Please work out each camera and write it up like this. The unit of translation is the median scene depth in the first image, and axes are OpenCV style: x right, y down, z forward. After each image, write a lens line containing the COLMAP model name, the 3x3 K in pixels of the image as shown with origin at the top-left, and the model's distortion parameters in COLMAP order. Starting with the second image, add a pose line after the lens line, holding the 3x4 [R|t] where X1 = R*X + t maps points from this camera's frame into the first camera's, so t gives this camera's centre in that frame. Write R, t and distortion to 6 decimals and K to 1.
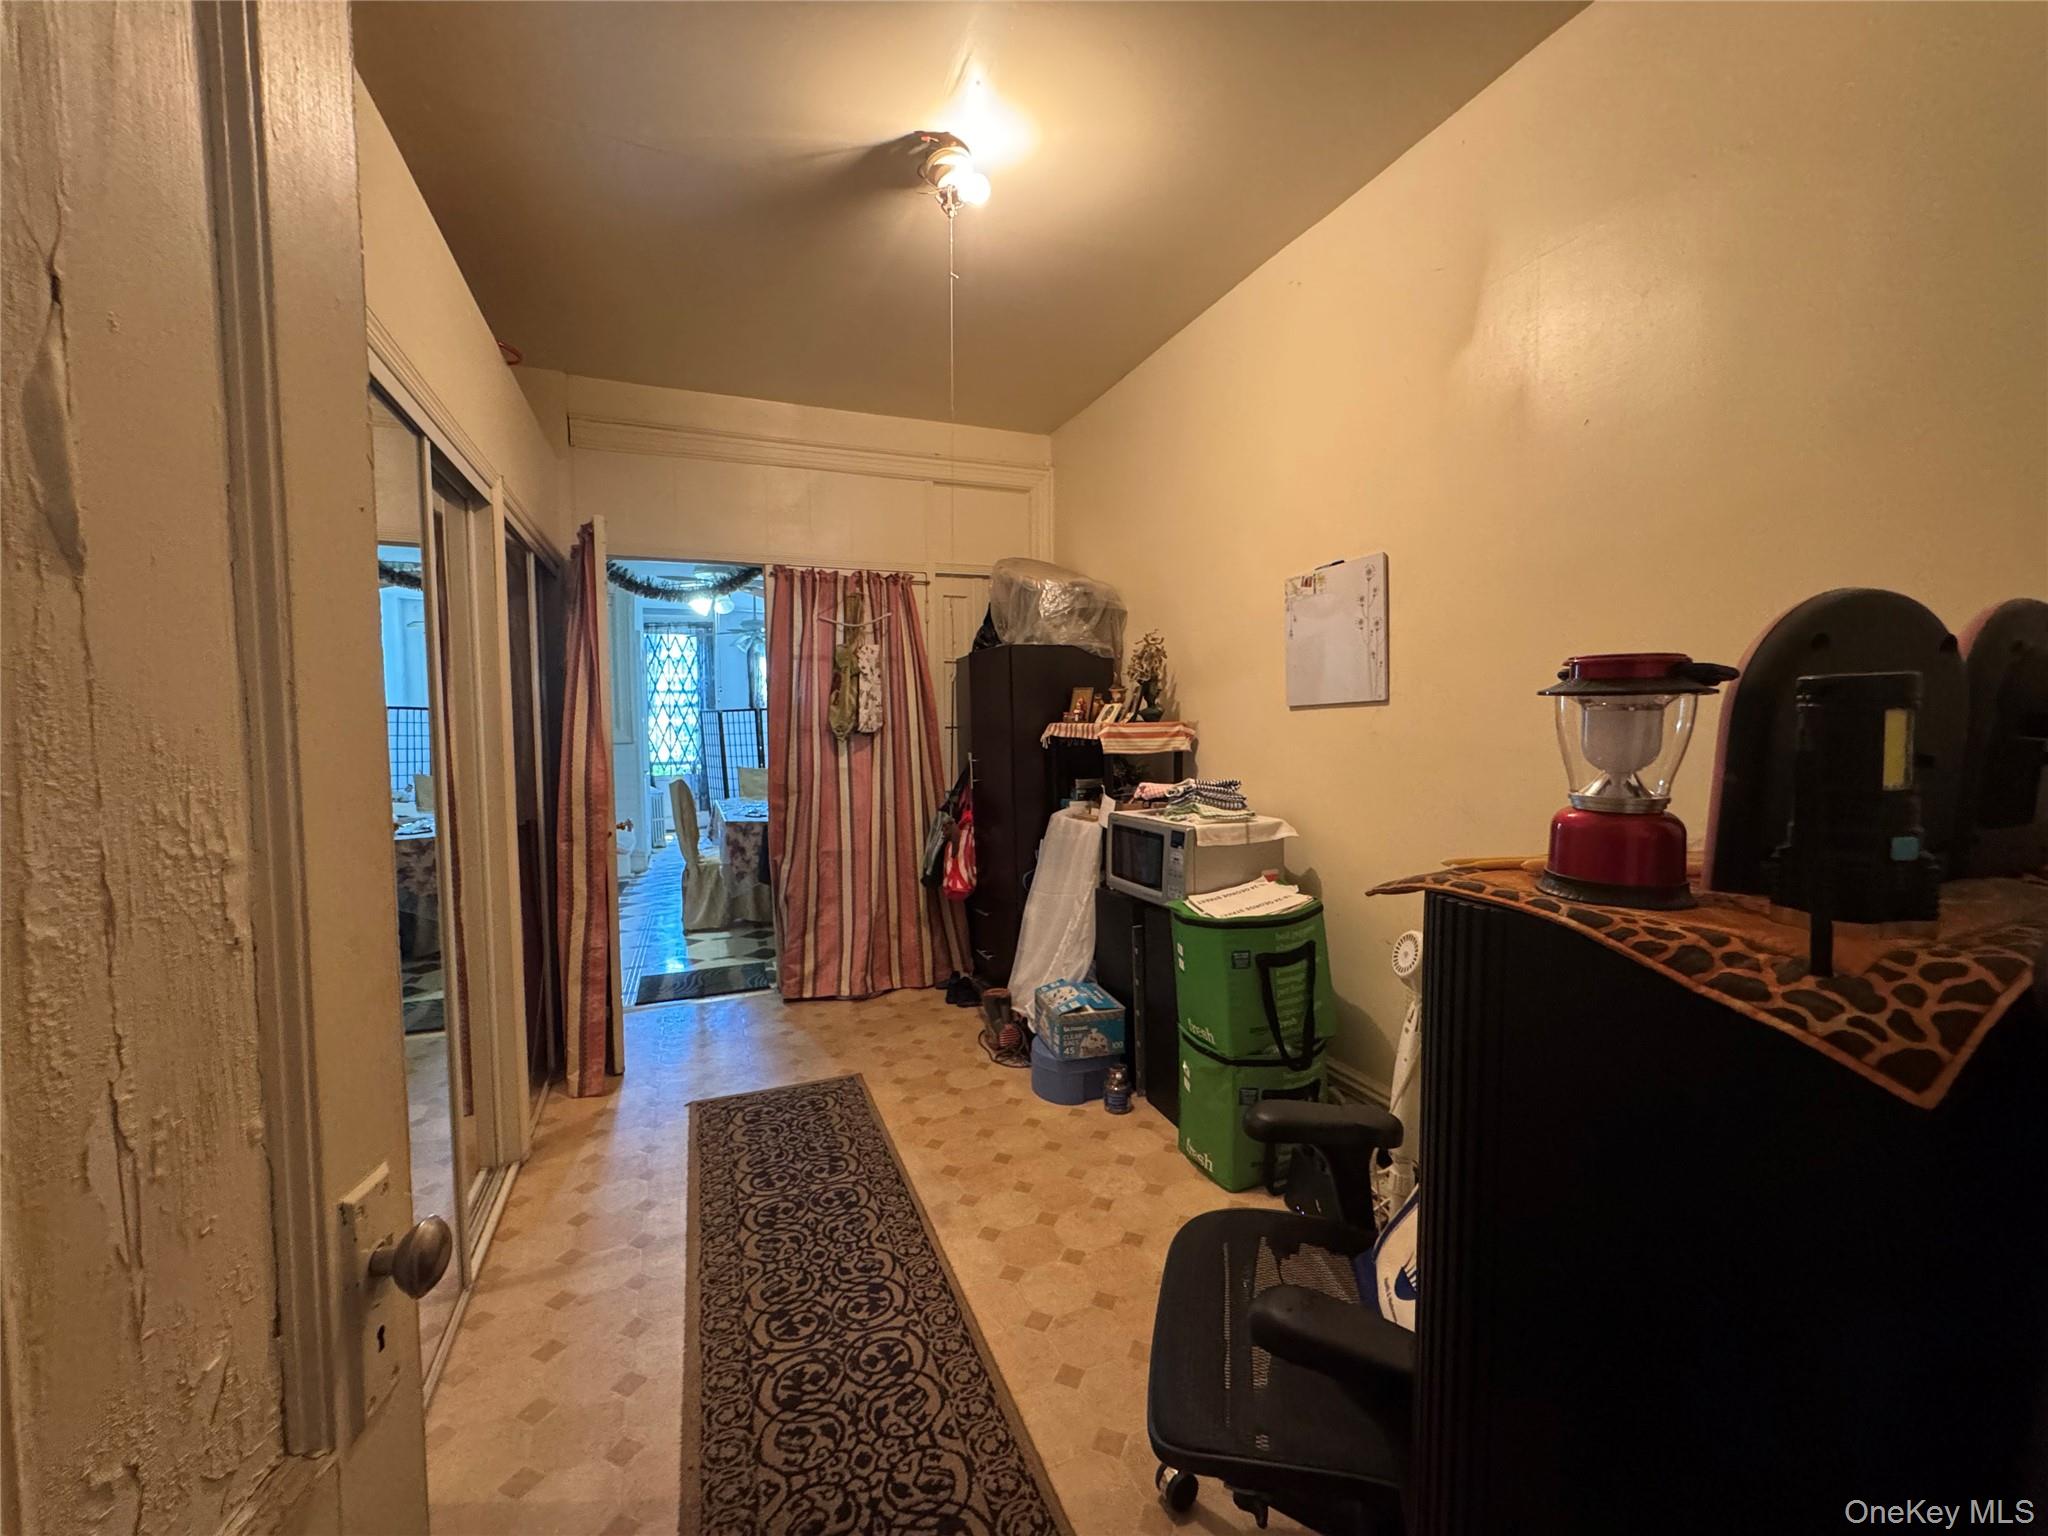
lens RADIAL K [[820.1, 0, 1018.8], [0, 820.1, 765.1], [0, 0, 1]] dist [-0.000553, -0.000010]
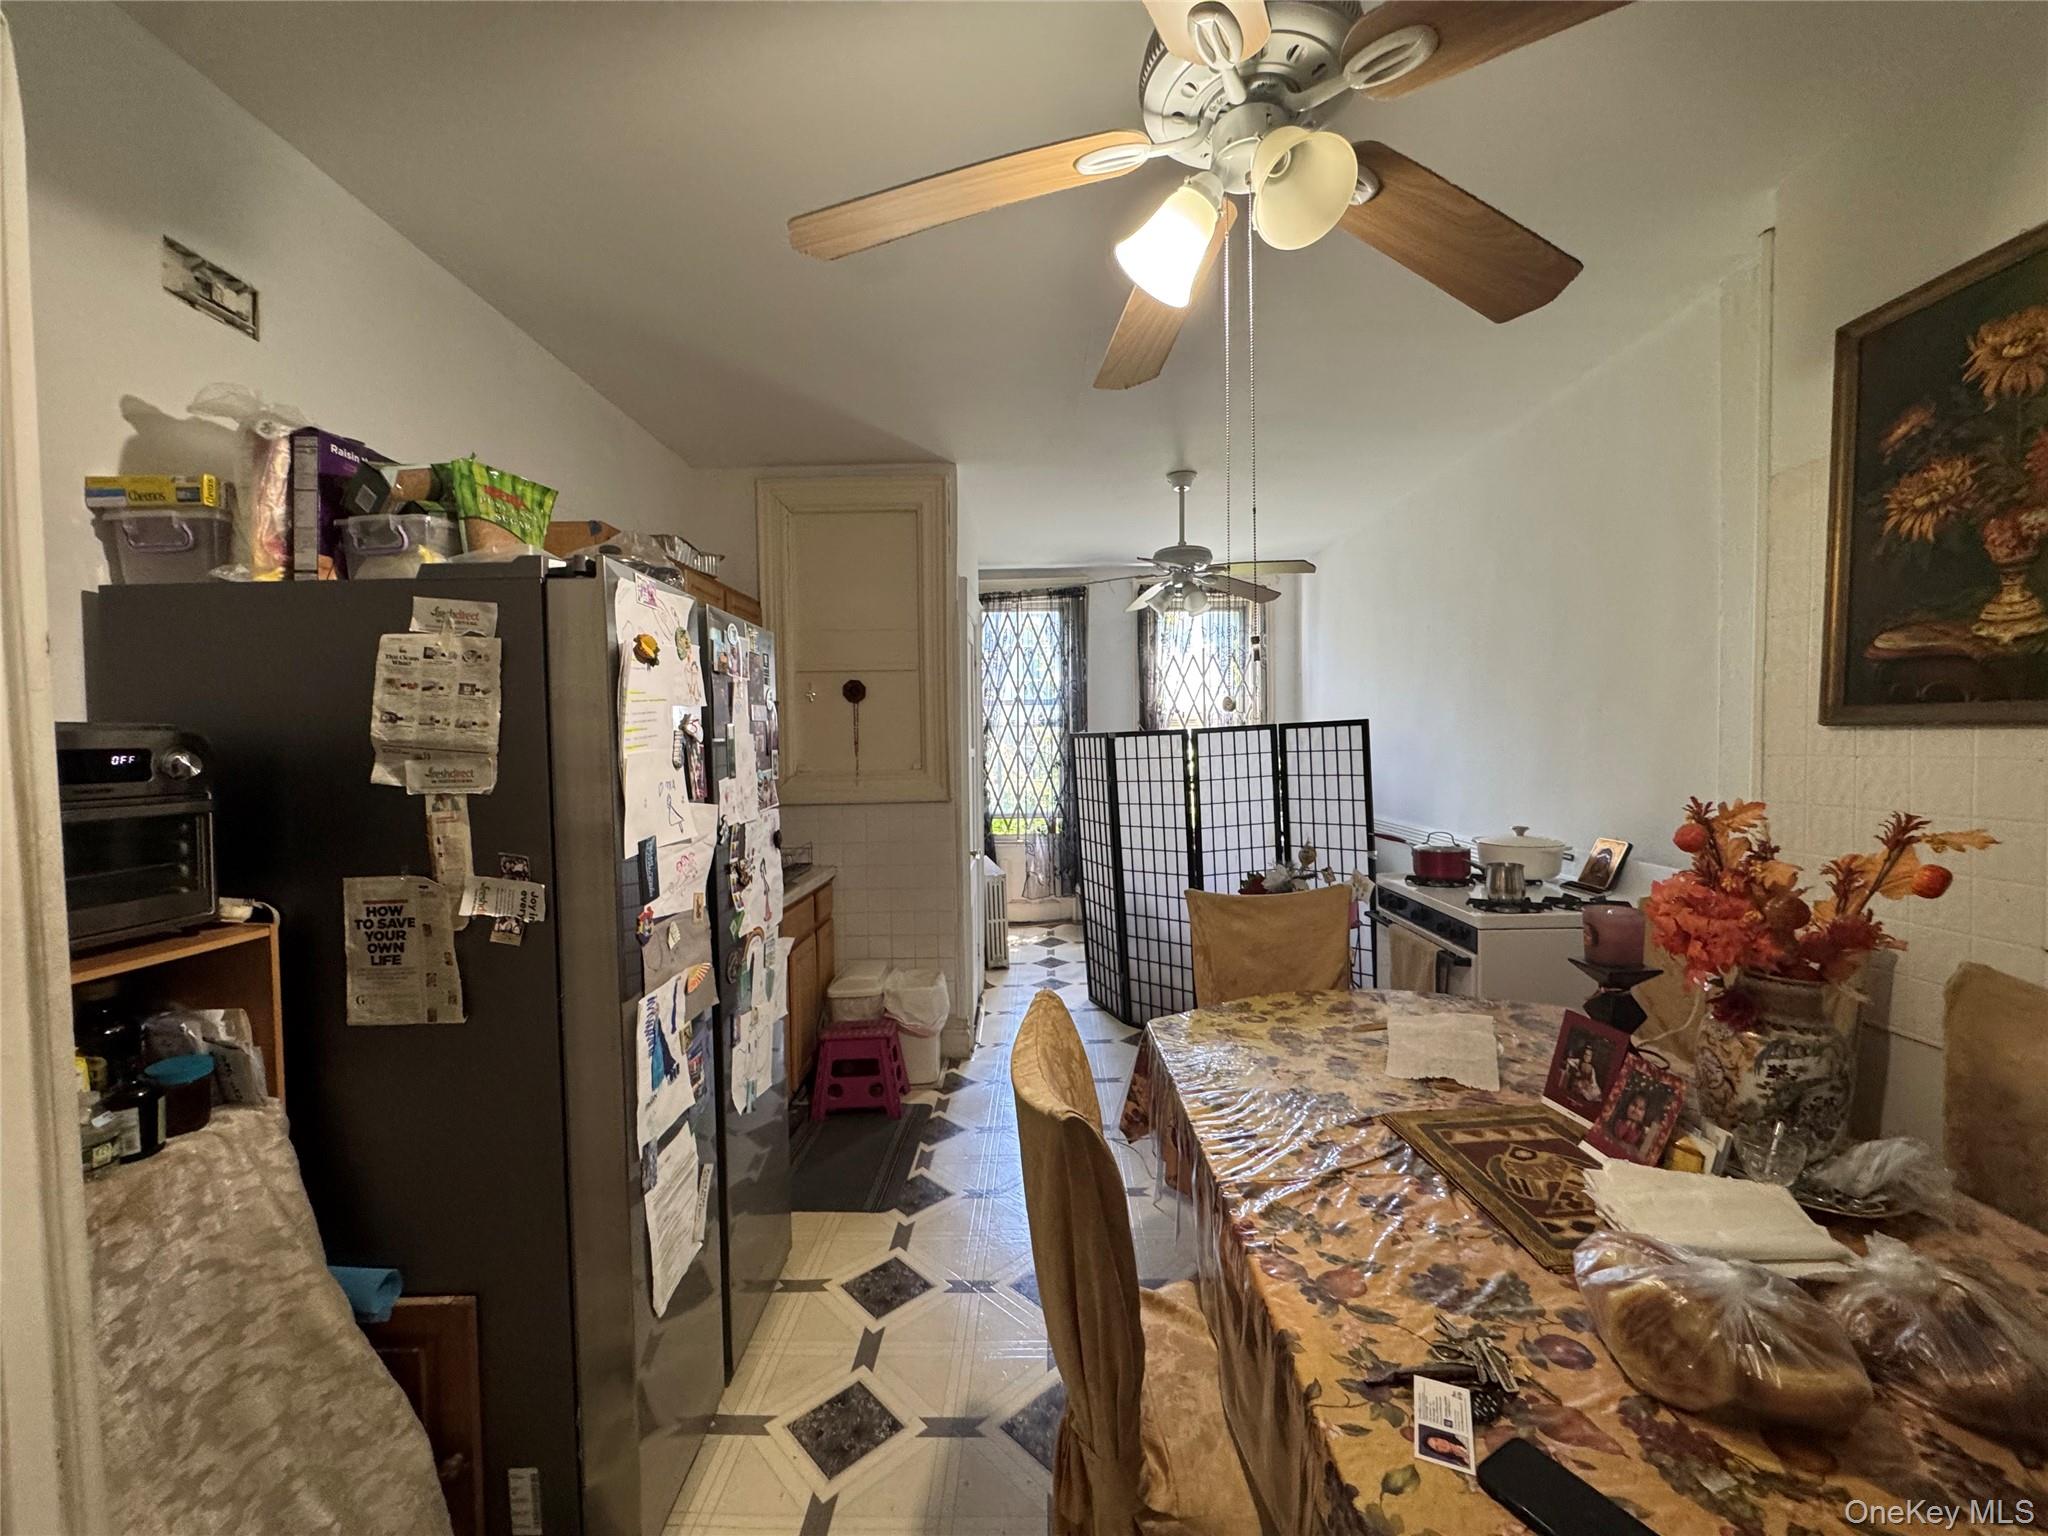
lens RADIAL K [[820.1, 0, 1023.3], [0, 820.1, 771.0], [0, 0, 1]] dist [-0.000553, -0.000010]
pose [[0.926345, 0.008715, -0.376575, -0.186129], [-0.012649, 0.999888, -0.007976, -0.032249], [0.376463, 0.012152, 0.926352, 0.422246]]
